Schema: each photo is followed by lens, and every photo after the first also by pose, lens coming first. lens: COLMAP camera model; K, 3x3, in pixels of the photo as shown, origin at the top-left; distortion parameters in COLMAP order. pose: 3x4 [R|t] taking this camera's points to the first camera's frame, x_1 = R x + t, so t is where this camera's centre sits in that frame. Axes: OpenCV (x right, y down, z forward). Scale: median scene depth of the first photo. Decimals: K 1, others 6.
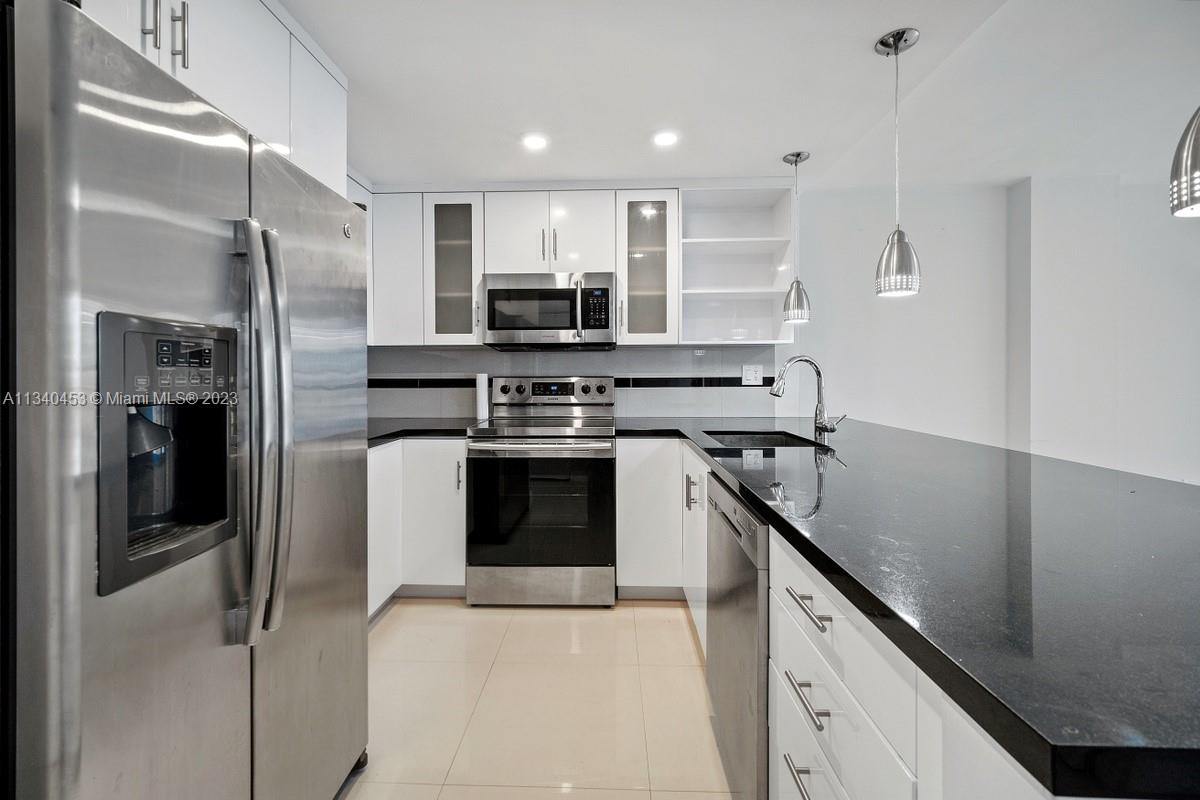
lens RADIAL K [[482.7, 0, 594.3], [0, 482.7, 374.9], [0, 0, 1]] dist [0.000699, -0.001107]
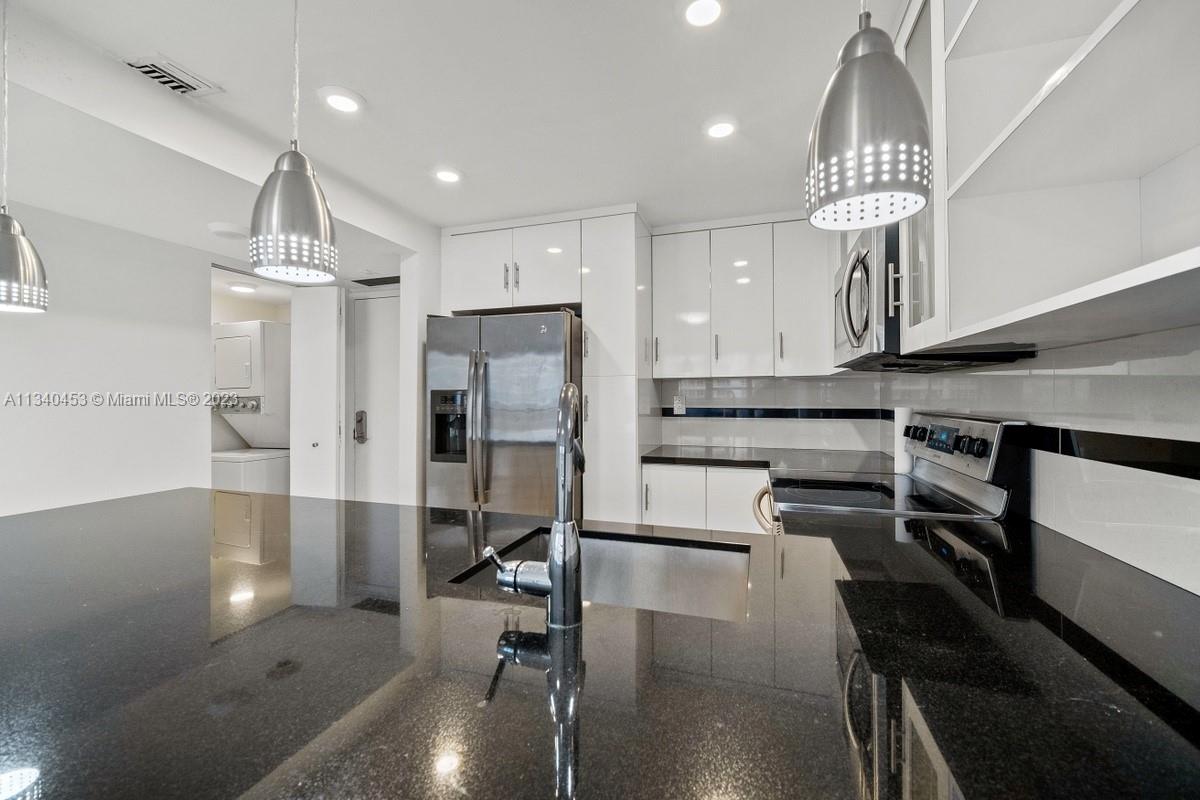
lens RADIAL K [[482.7, 0, 599.0], [0, 482.7, 397.5], [0, 0, 1]] dist [0.000699, -0.001107]
pose [[-0.279480, 0.005621, -0.960135, 0.592784], [0.002693, 0.999984, 0.005070, -0.022504], [0.960148, -0.001168, -0.279490, 0.835322]]
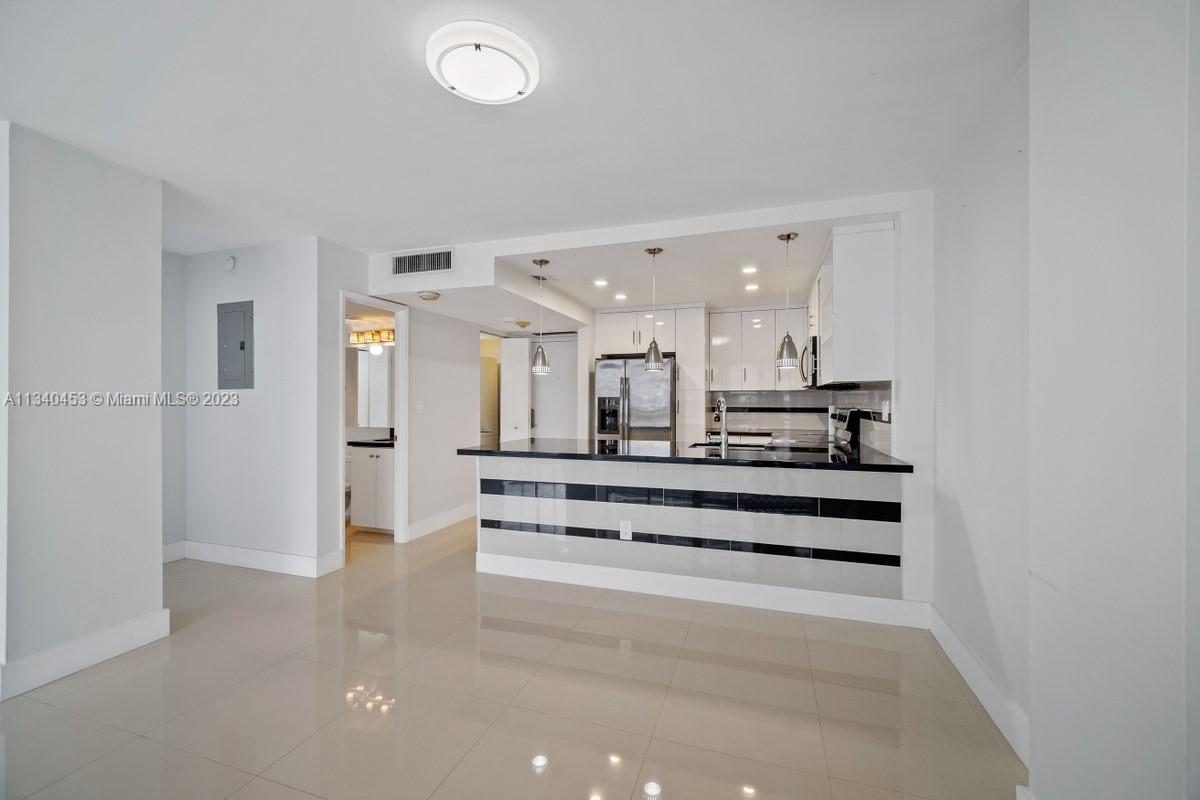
lens RADIAL K [[482.7, 0, 610.6], [0, 482.7, 401.1], [0, 0, 1]] dist [0.000699, -0.001107]
pose [[-0.272856, 0.005019, -0.962042, 1.538871], [0.002022, 0.999987, 0.004643, -0.027541], [0.962053, -0.000679, -0.272862, 0.797699]]
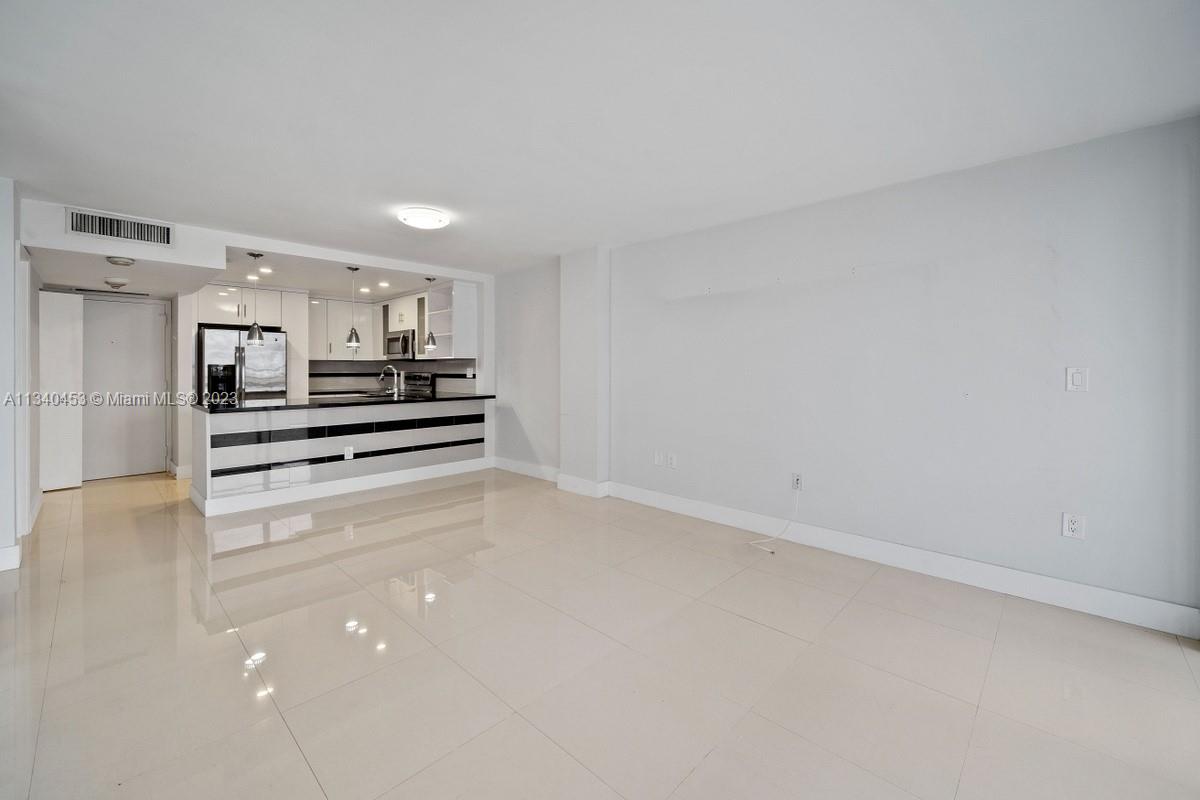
lens RADIAL K [[482.7, 0, 586.3], [0, 482.7, 365.6], [0, 0, 1]] dist [0.000699, -0.001107]
pose [[0.740524, 0.000561, -0.672030, 2.224042], [-0.003213, 0.999991, -0.002706, -0.028777], [0.672022, 0.004164, 0.740519, -0.181022]]
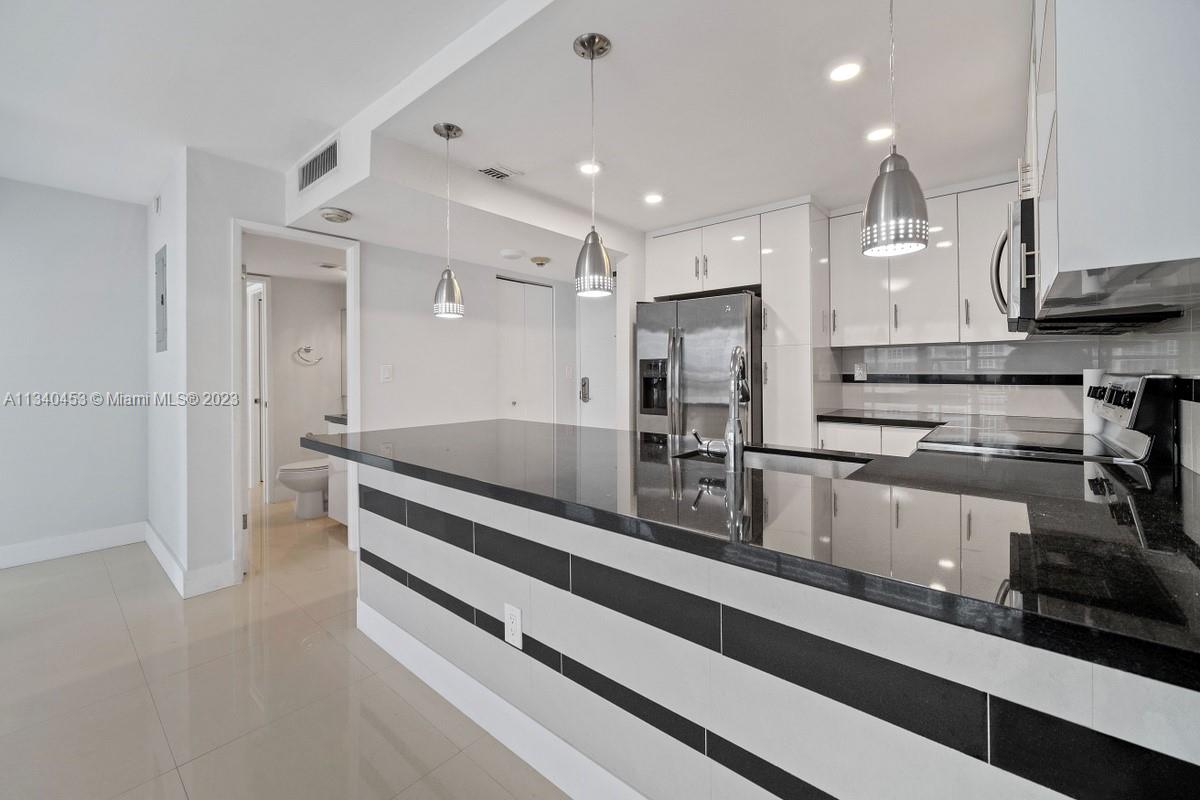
lens RADIAL K [[482.7, 0, 598.5], [0, 482.7, 367.6], [0, 0, 1]] dist [0.000699, -0.001107]
pose [[-0.619899, -0.000815, -0.784682, 0.811153], [0.006764, 0.999957, -0.006382, -0.005163], [0.784653, -0.009263, -0.619866, 0.936970]]
